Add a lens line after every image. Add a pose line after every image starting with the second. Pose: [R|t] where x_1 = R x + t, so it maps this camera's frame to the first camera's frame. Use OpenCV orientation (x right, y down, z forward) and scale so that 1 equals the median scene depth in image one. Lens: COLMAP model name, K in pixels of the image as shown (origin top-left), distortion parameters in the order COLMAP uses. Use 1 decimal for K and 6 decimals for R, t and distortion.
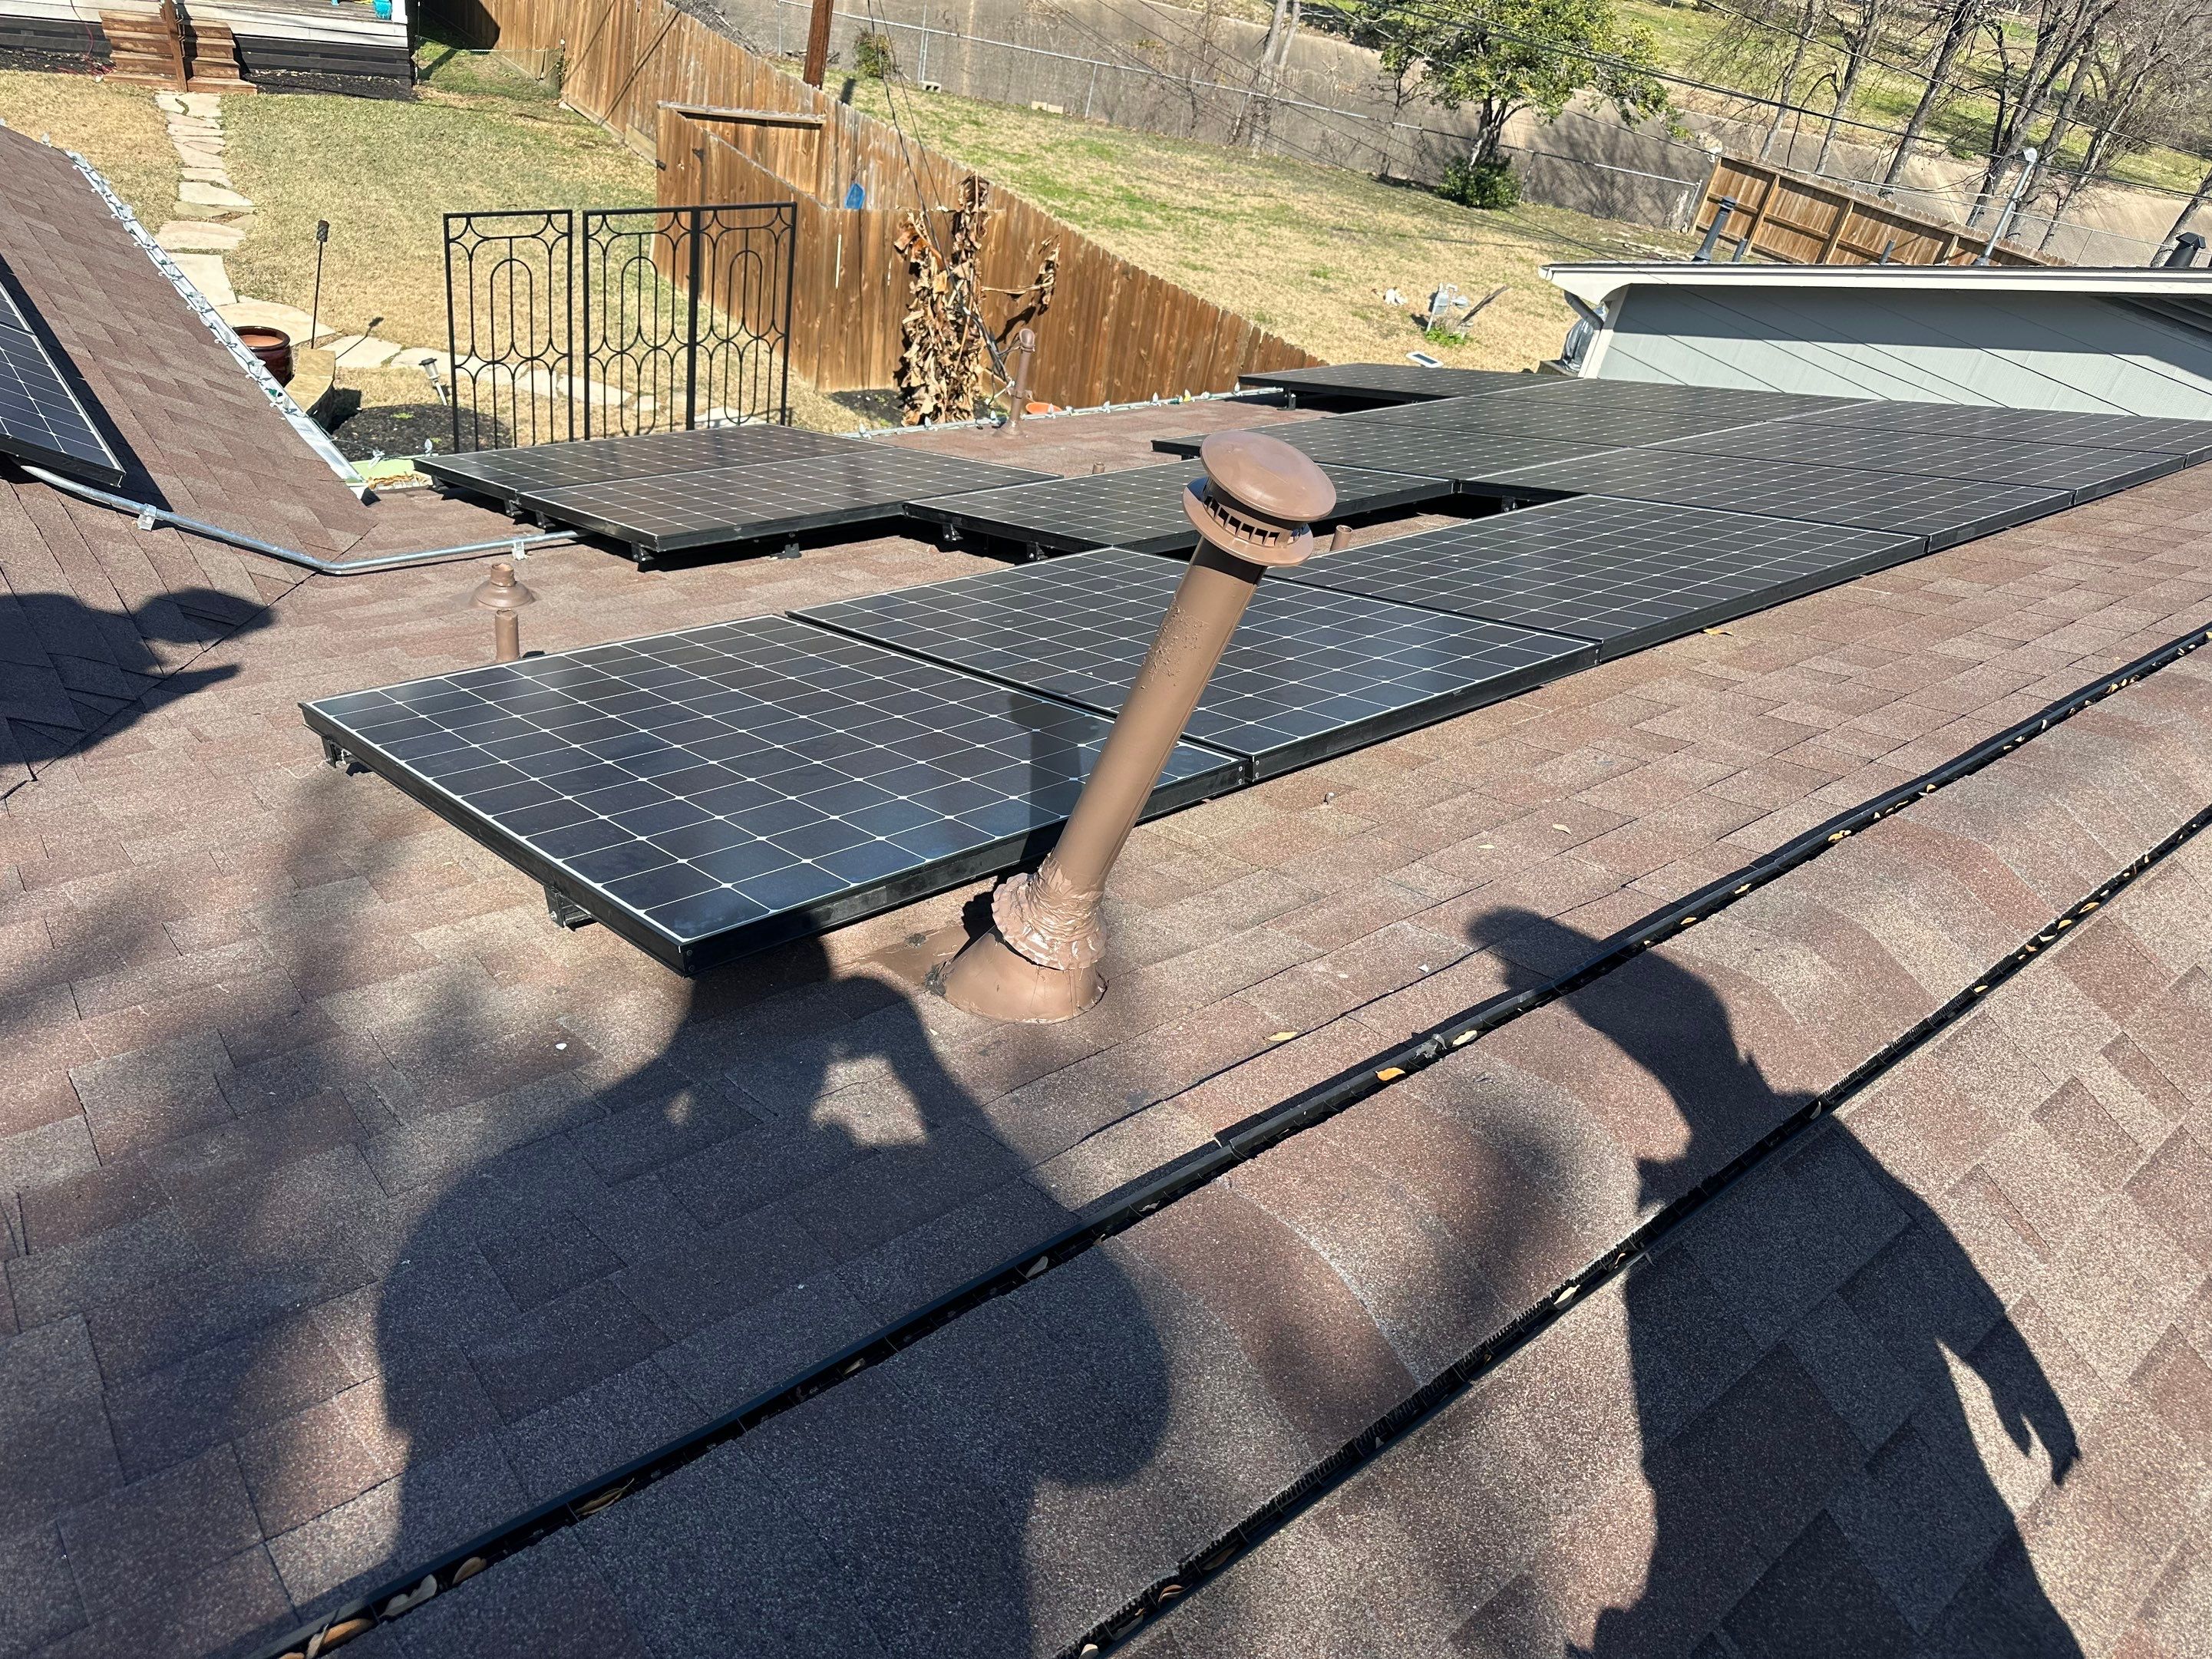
lens RADIAL K [[1548.4, 0, 1105.1], [0, 1548.4, 824.9], [0, 0, 1]] dist [-0.007898, -0.002389]
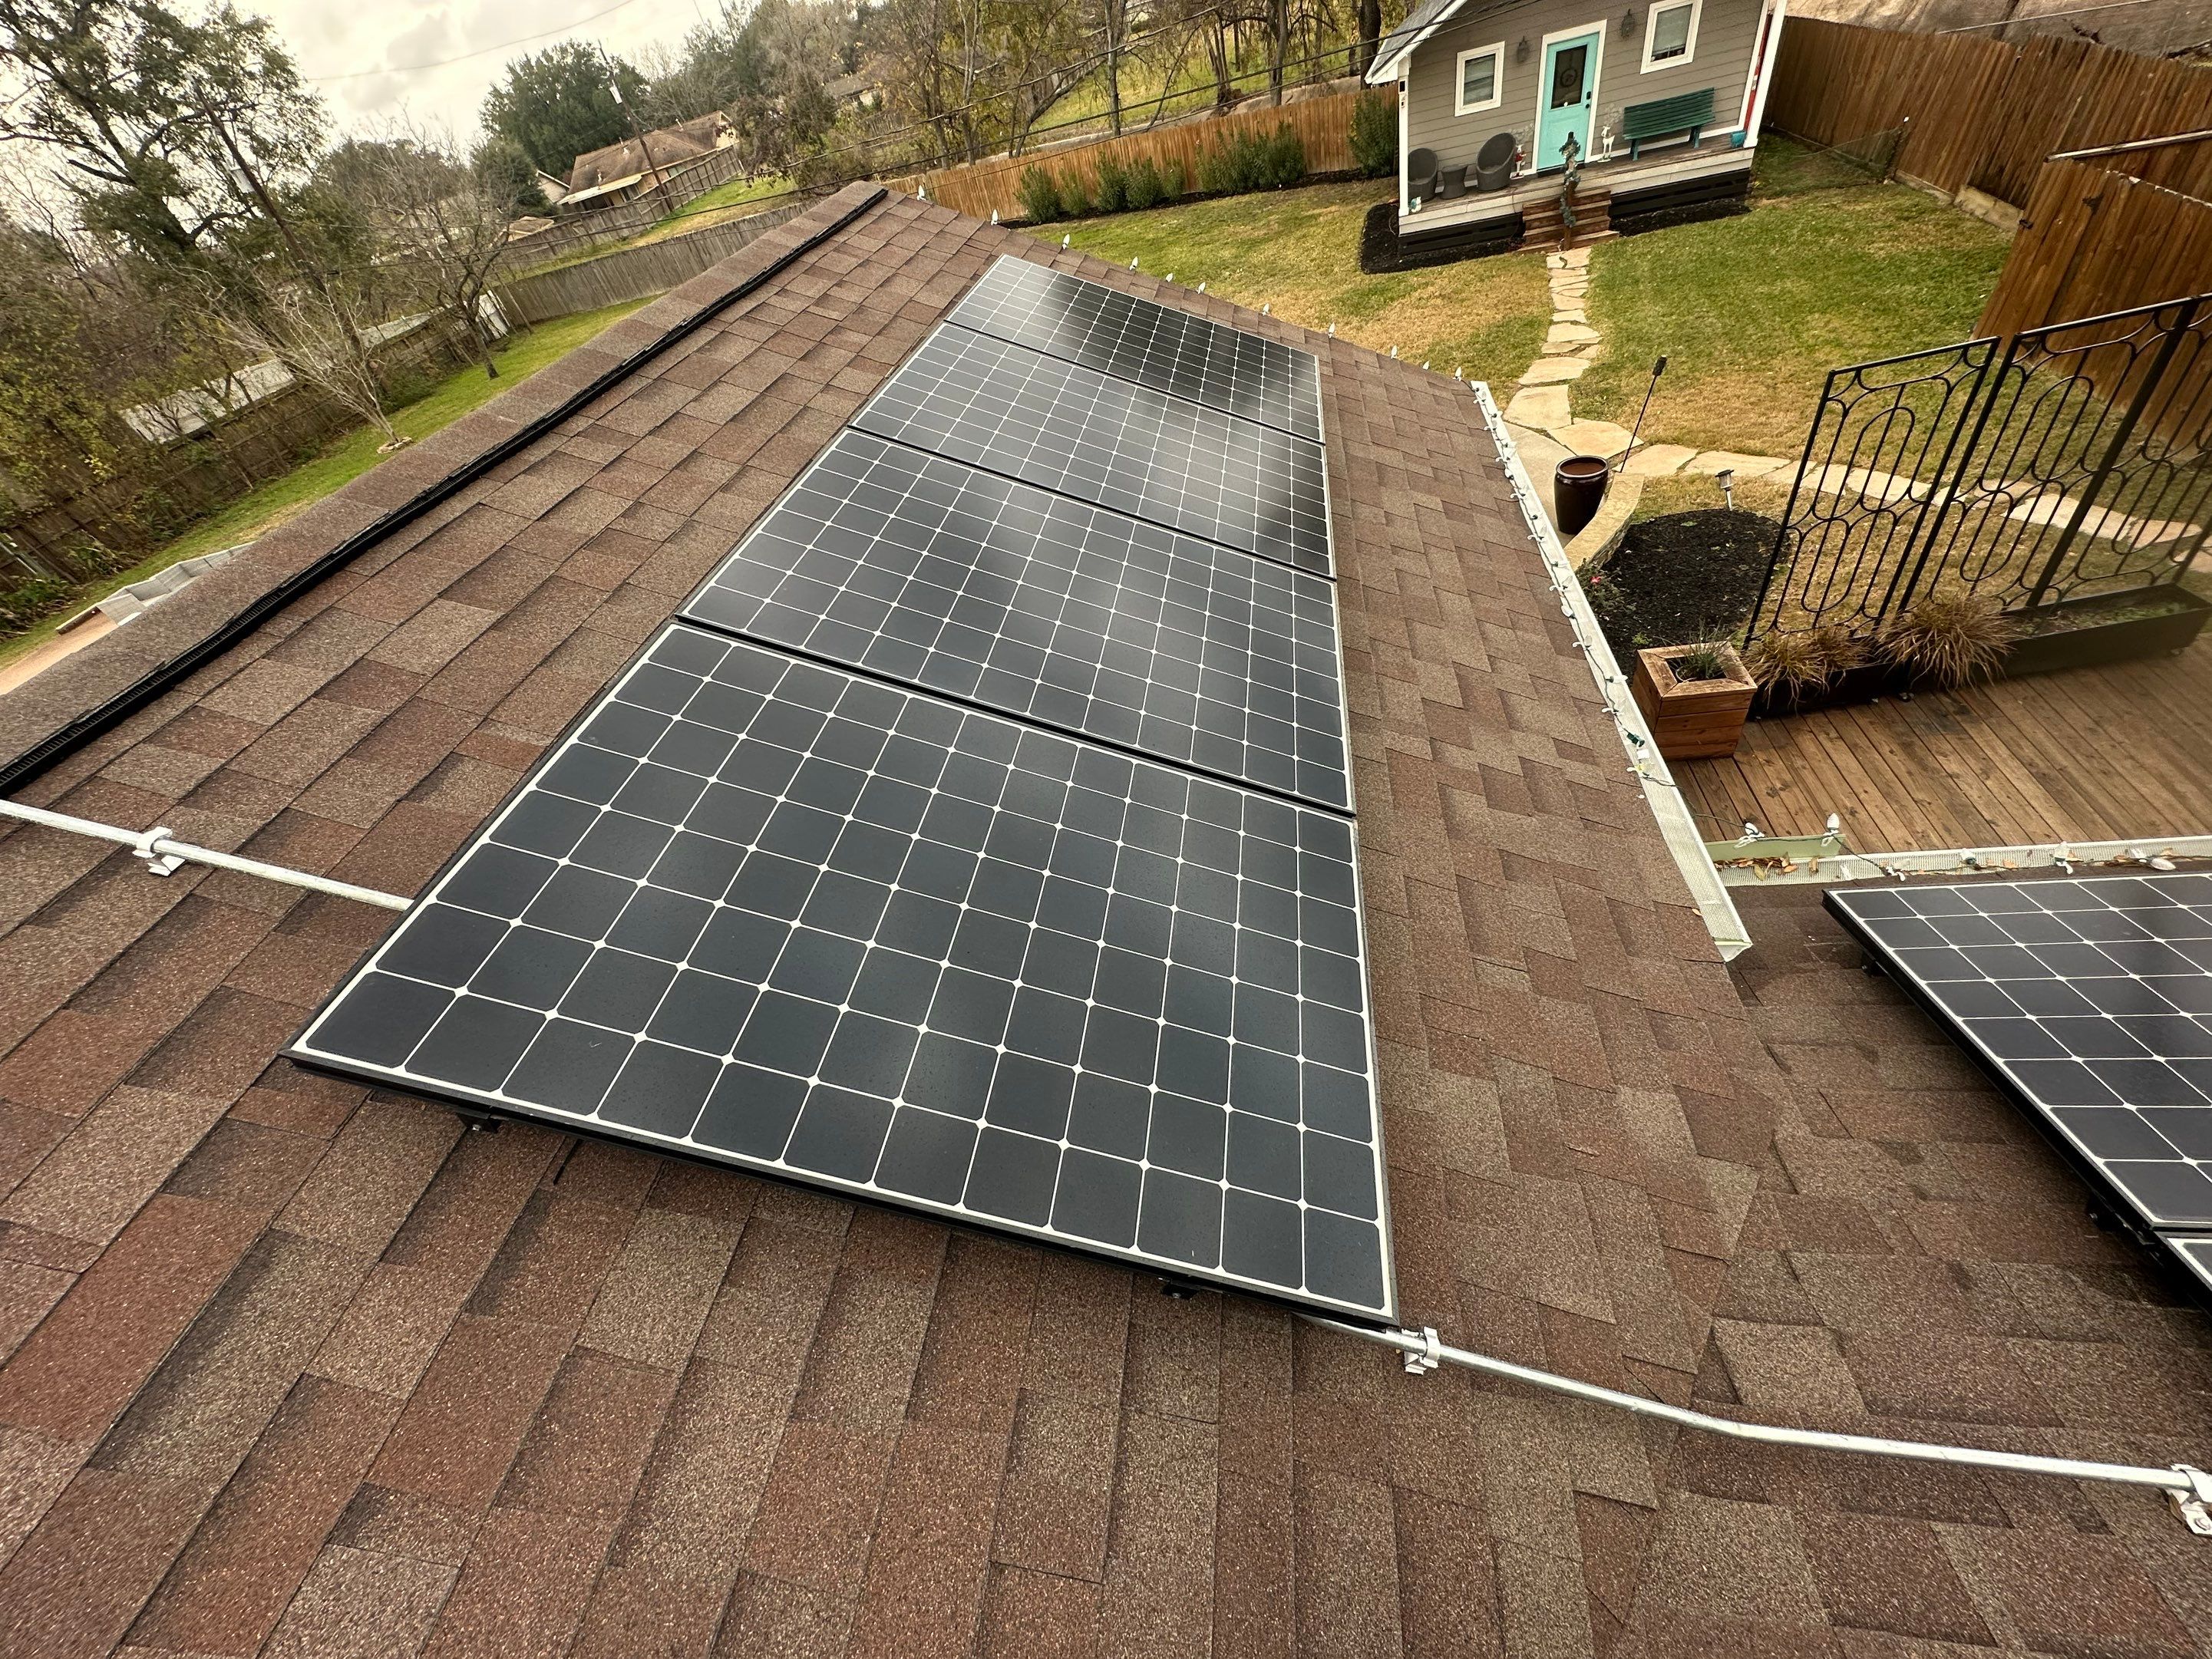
lens RADIAL K [[876.9, 0, 1105.3], [0, 876.9, 831.3], [0, 0, 1]] dist [-0.002346, 0.000115]
pose [[0.597382, 0.257394, -0.759529, -0.115963], [-0.126729, 0.965492, 0.227517, -0.103234], [0.791881, -0.039660, 0.609387, 0.170169]]
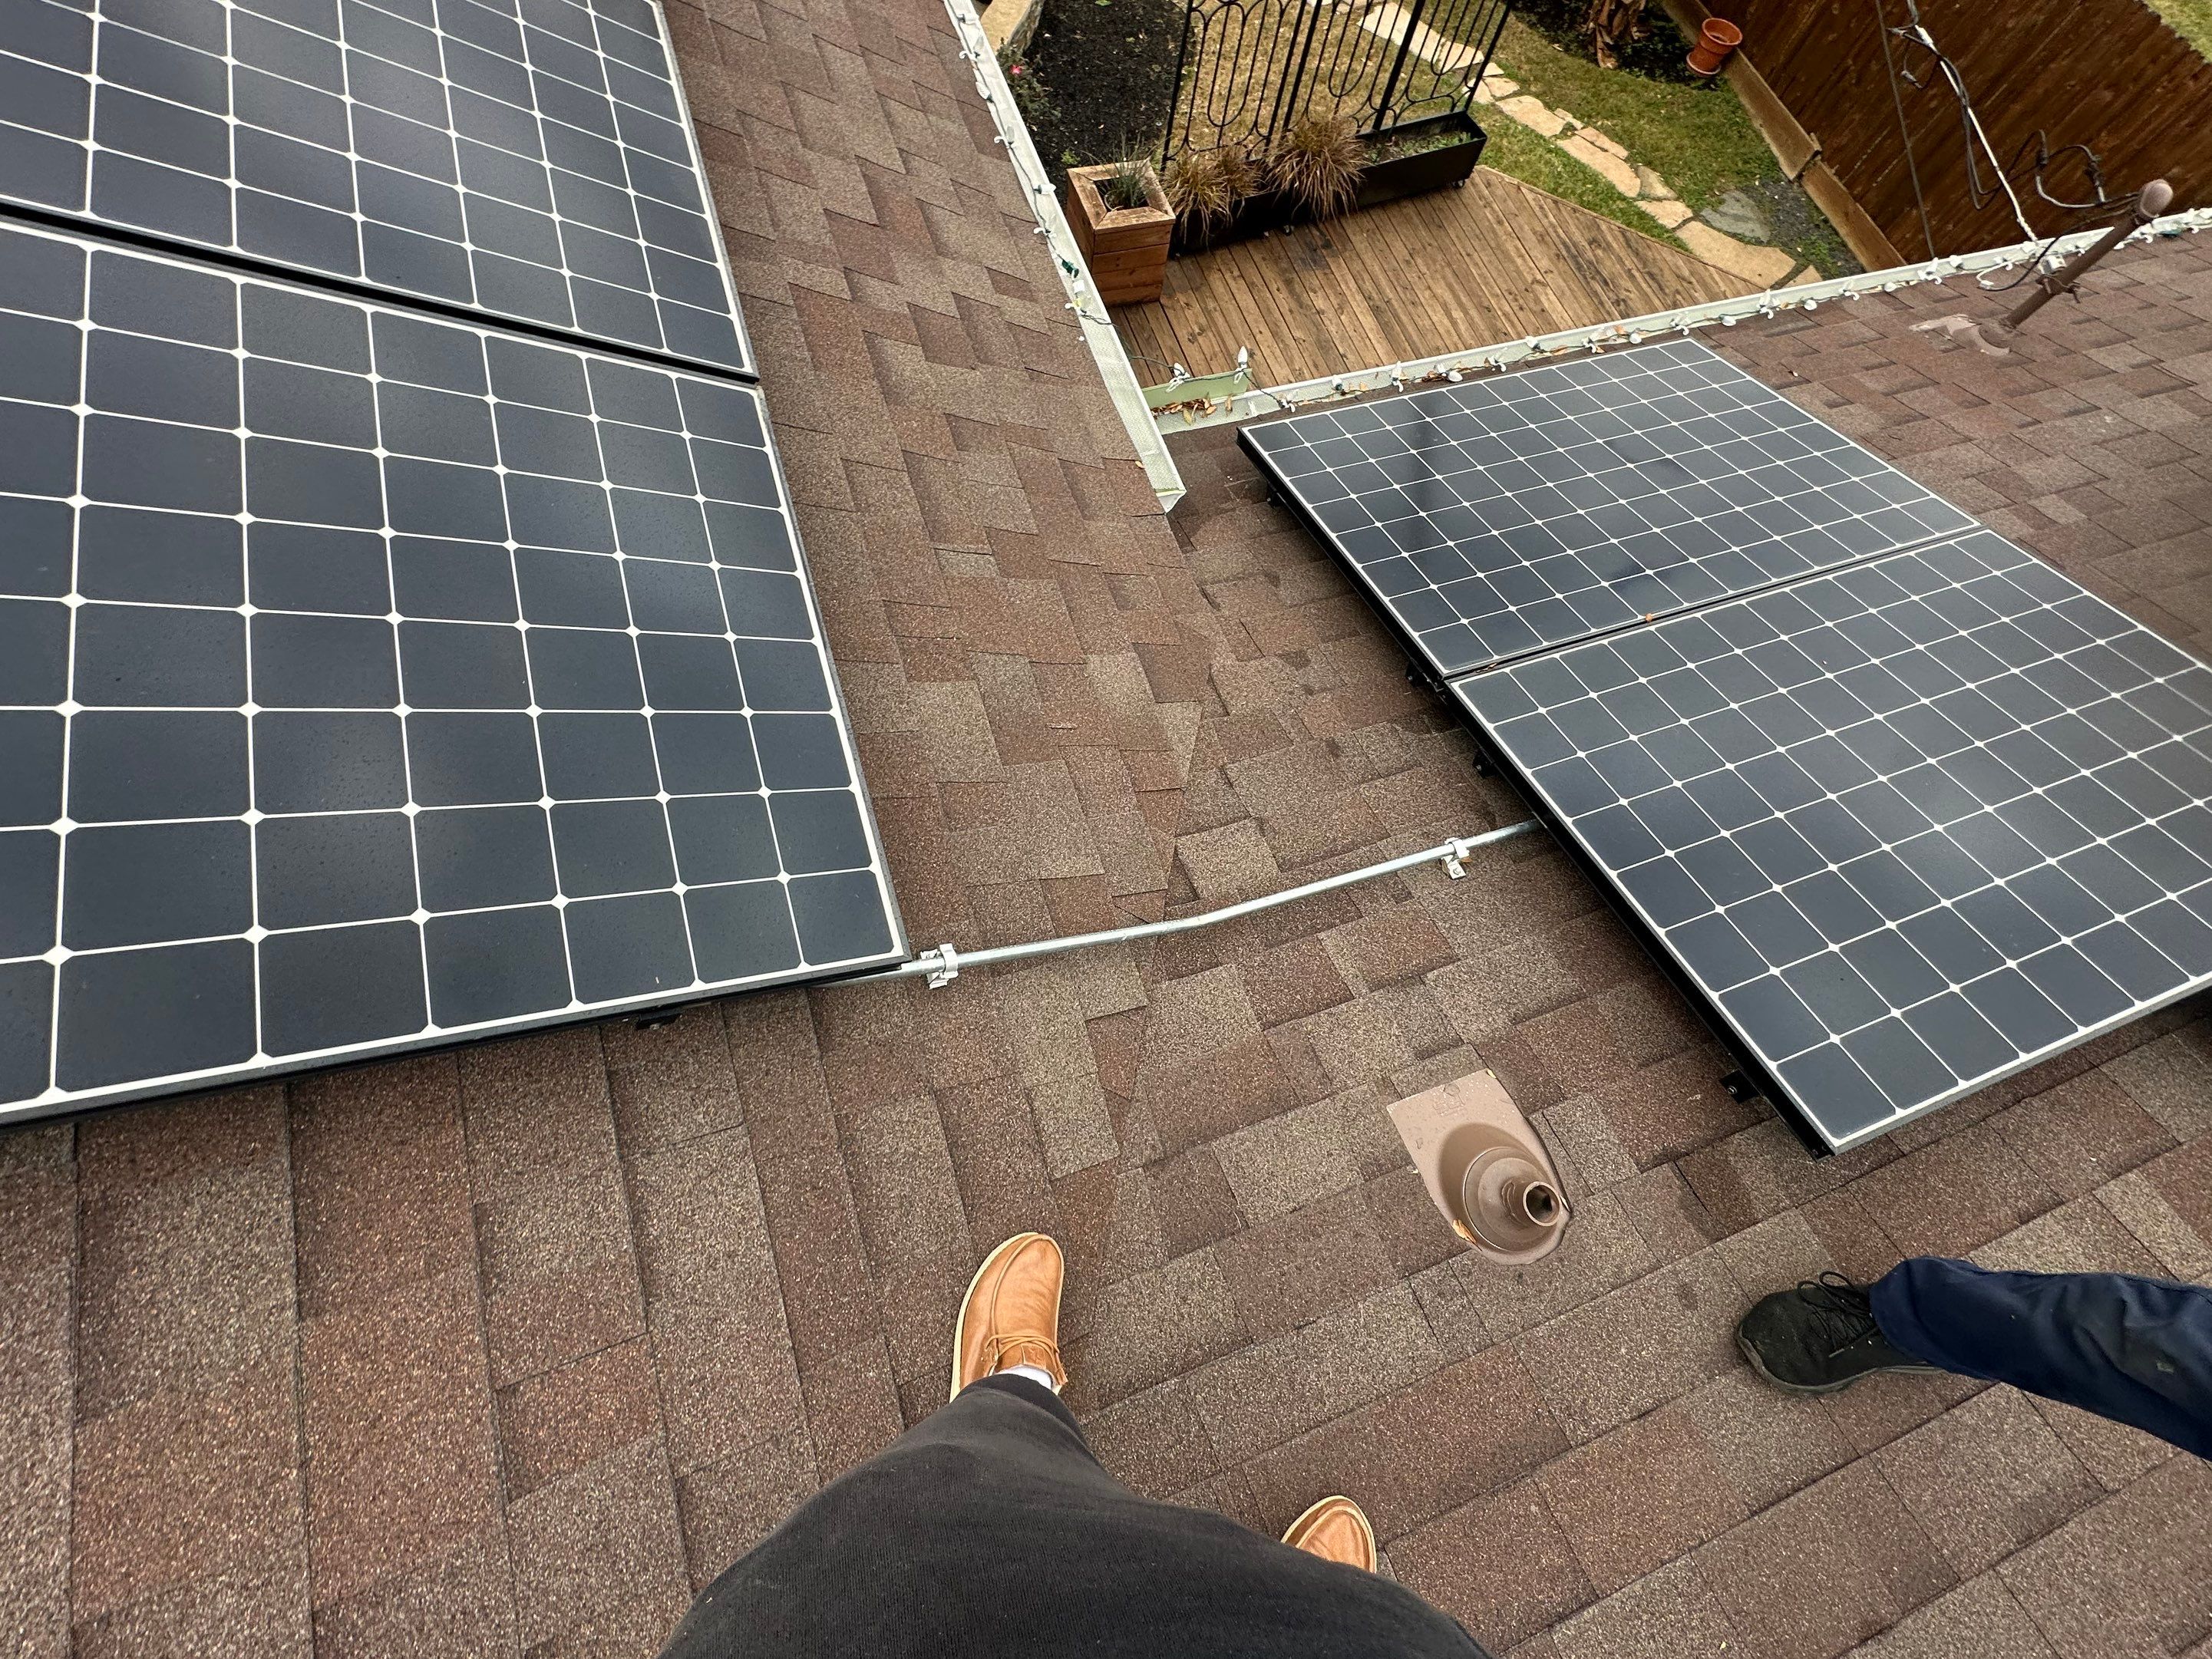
lens RADIAL K [[876.9, 0, 1105.3], [0, 876.9, 831.3], [0, 0, 1]] dist [-0.002346, 0.000115]
pose [[0.929570, 0.301531, -0.212083, -0.120111], [-0.141643, 0.823280, 0.549679, -0.098968], [0.340350, -0.480925, 0.808006, 0.186166]]
